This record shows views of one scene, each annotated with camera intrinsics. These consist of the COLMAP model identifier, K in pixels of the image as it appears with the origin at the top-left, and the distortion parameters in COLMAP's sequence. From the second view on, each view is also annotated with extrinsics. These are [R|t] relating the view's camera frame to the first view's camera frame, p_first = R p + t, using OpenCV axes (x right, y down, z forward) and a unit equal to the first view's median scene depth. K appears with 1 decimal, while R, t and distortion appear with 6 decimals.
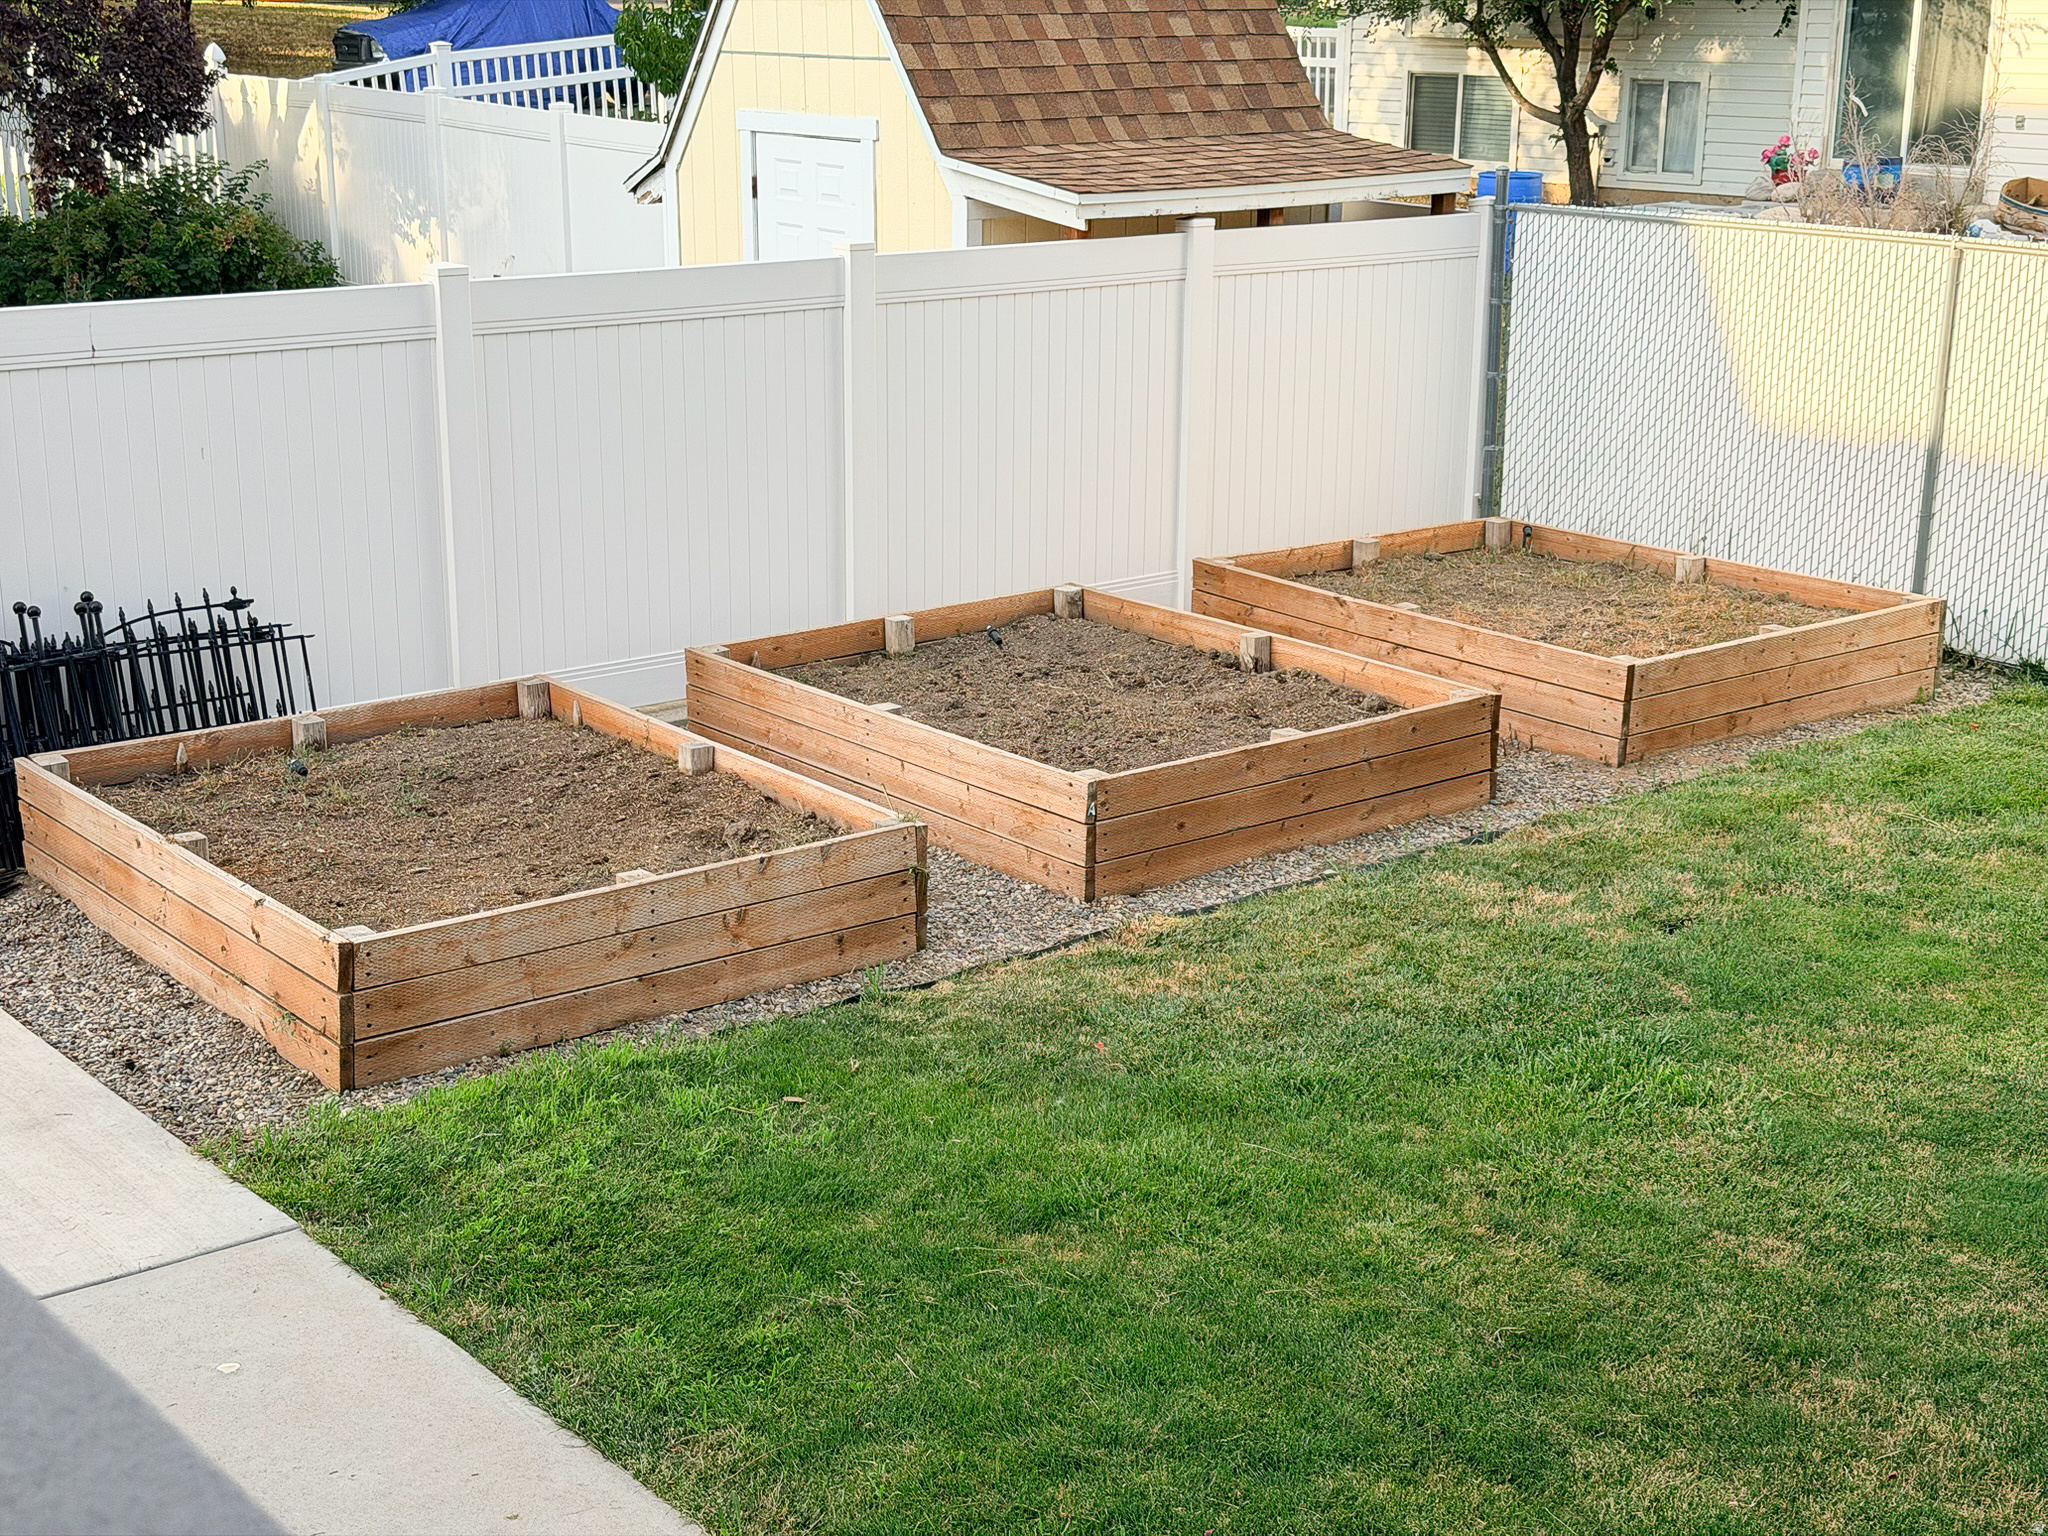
lens RADIAL K [[2842.1, 0, 1024.0], [0, 2842.1, 768.0], [0, 0, 1]] dist [0.134712, 0.057207]
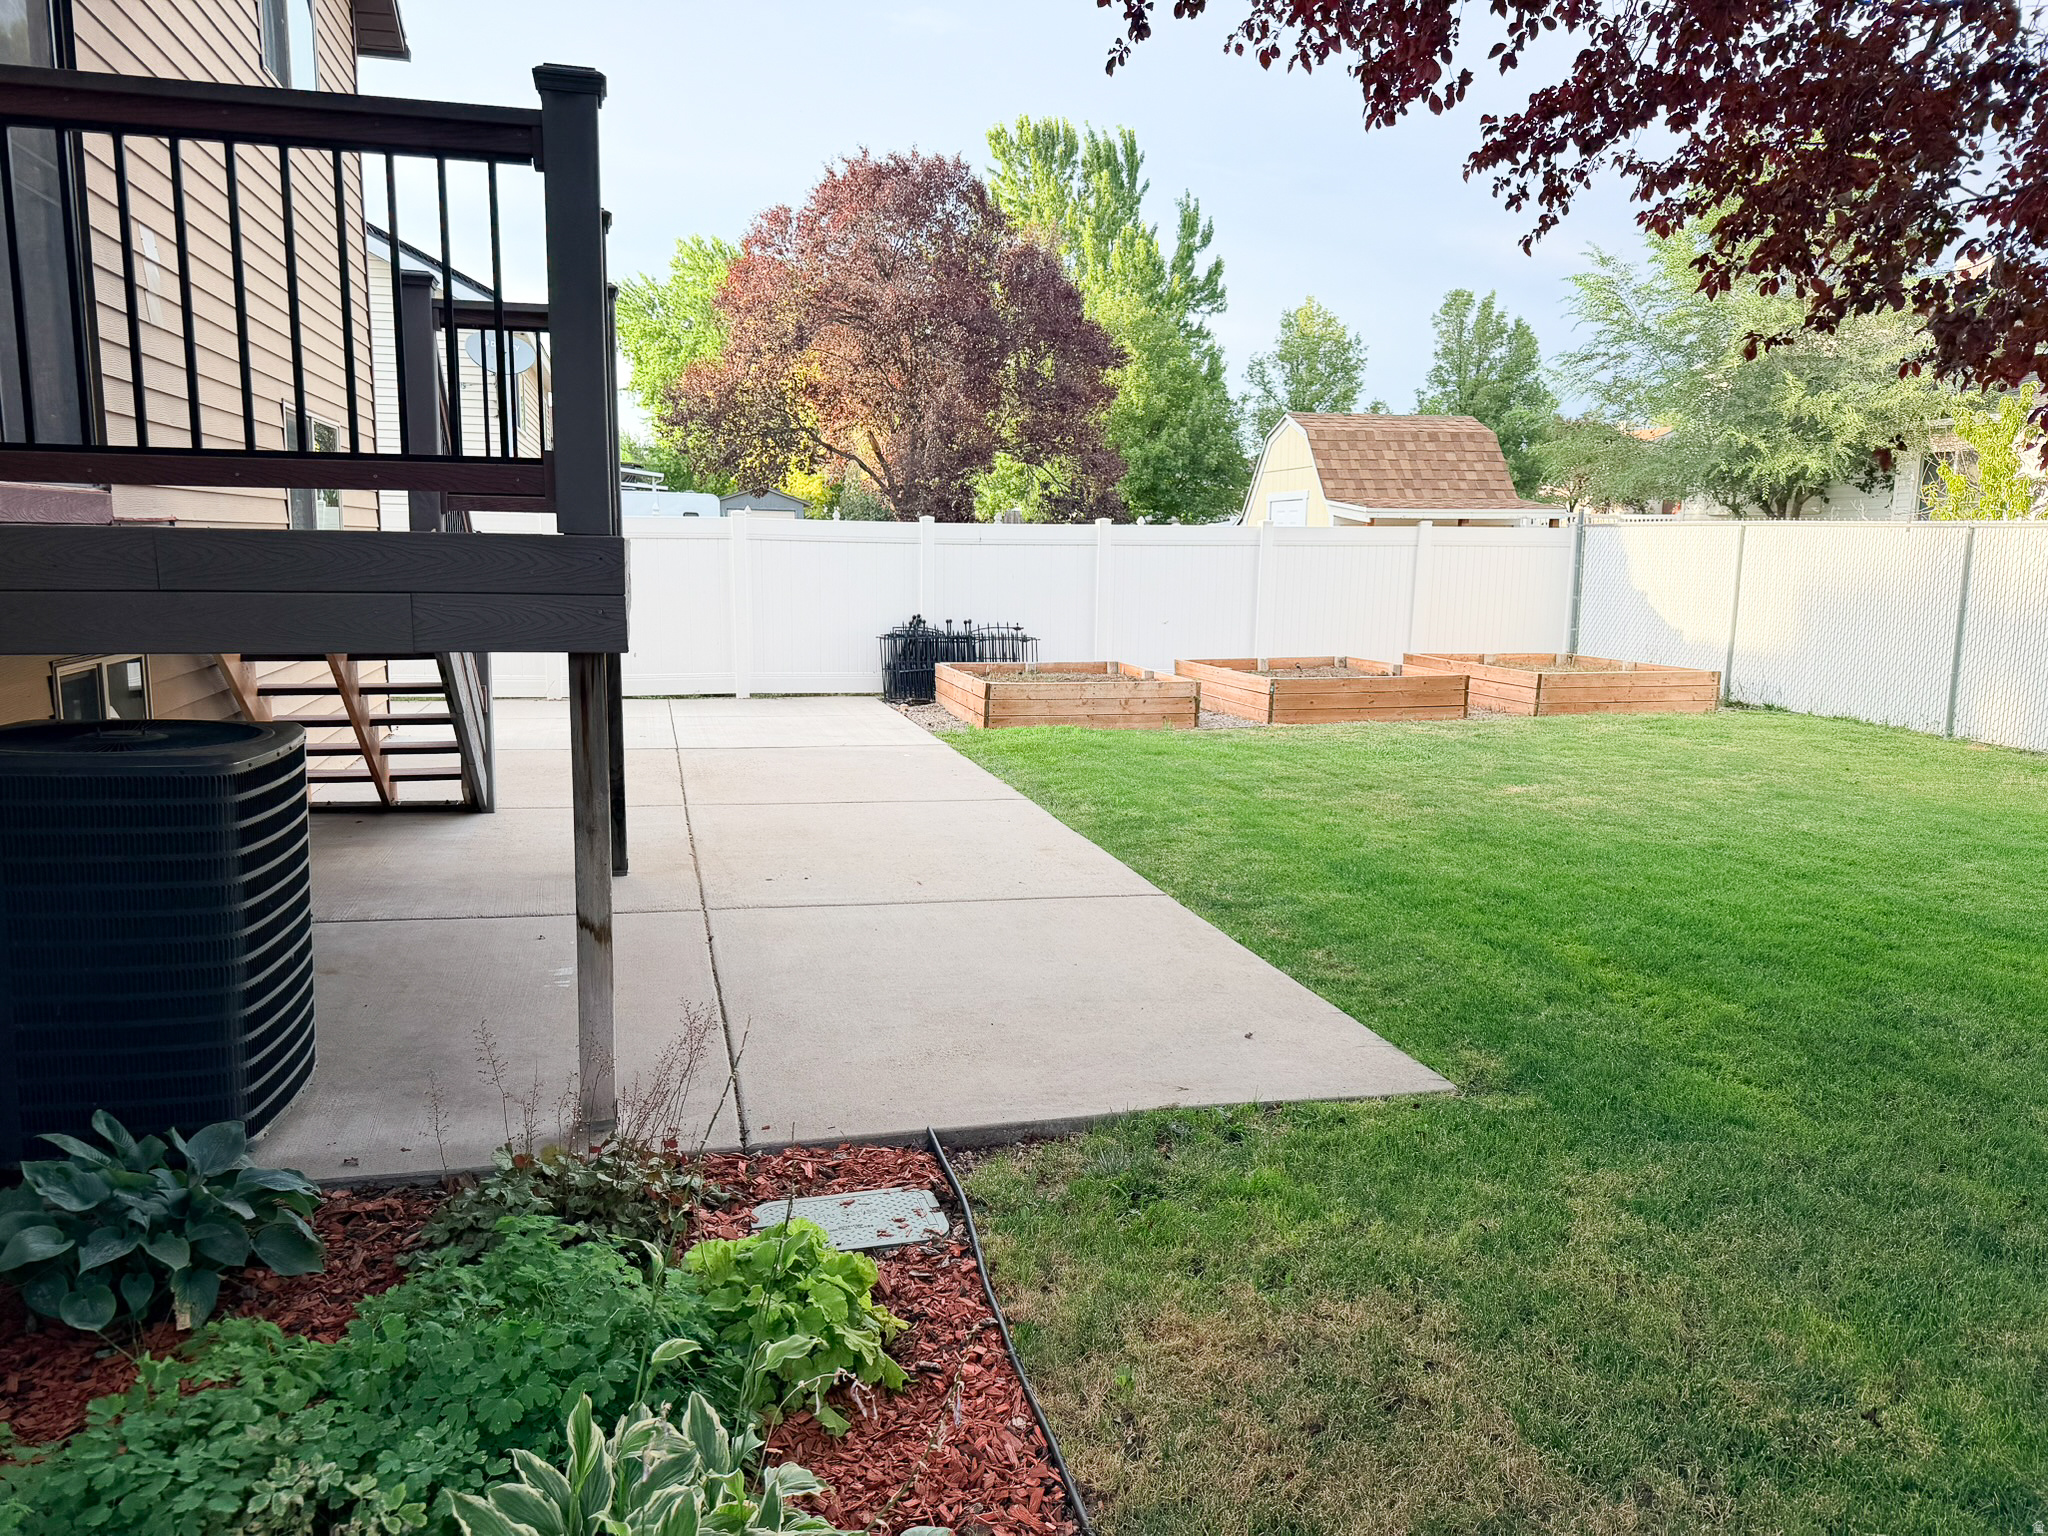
lens RADIAL K [[1424.5, 0, 1003.2], [0, 1424.5, 767.8], [0, 0, 1]] dist [0.116430, -0.201462]
pose [[0.906573, 0.068054, -0.416527, 0.272609], [-0.117488, 0.988597, -0.094192, 0.184662], [0.405367, 0.134328, 0.904231, -0.252915]]
